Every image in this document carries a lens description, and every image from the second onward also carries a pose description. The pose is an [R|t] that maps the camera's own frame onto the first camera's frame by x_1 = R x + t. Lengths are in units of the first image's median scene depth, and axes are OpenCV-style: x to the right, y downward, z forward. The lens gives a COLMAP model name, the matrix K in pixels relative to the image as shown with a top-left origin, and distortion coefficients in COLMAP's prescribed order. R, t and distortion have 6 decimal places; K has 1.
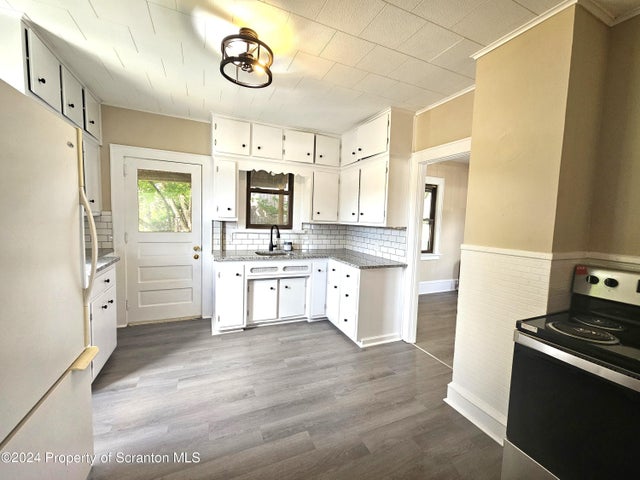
lens RADIAL K [[263.5, 0, 318.8], [0, 263.5, 240.1], [0, 0, 1]] dist [0.000530, 0.000000]
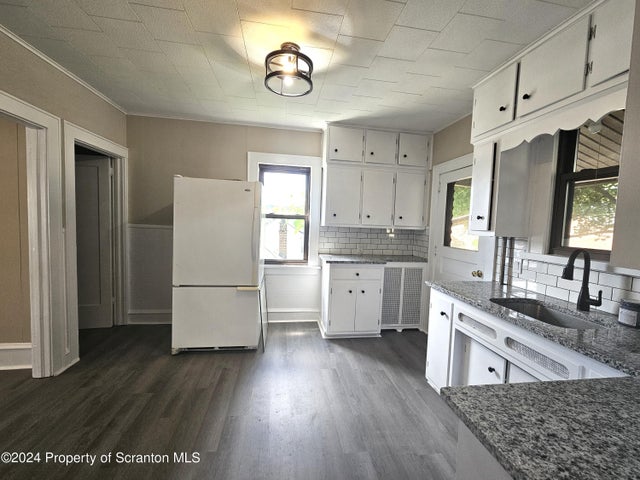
lens RADIAL K [[263.5, 0, 319.0], [0, 263.5, 238.4], [0, 0, 1]] dist [0.000530, 0.000000]
pose [[-0.265829, 0.012365, -0.963941, 0.413411], [-0.125222, 0.991003, 0.047245, -0.050652], [0.955853, 0.133266, -0.261889, 0.838224]]
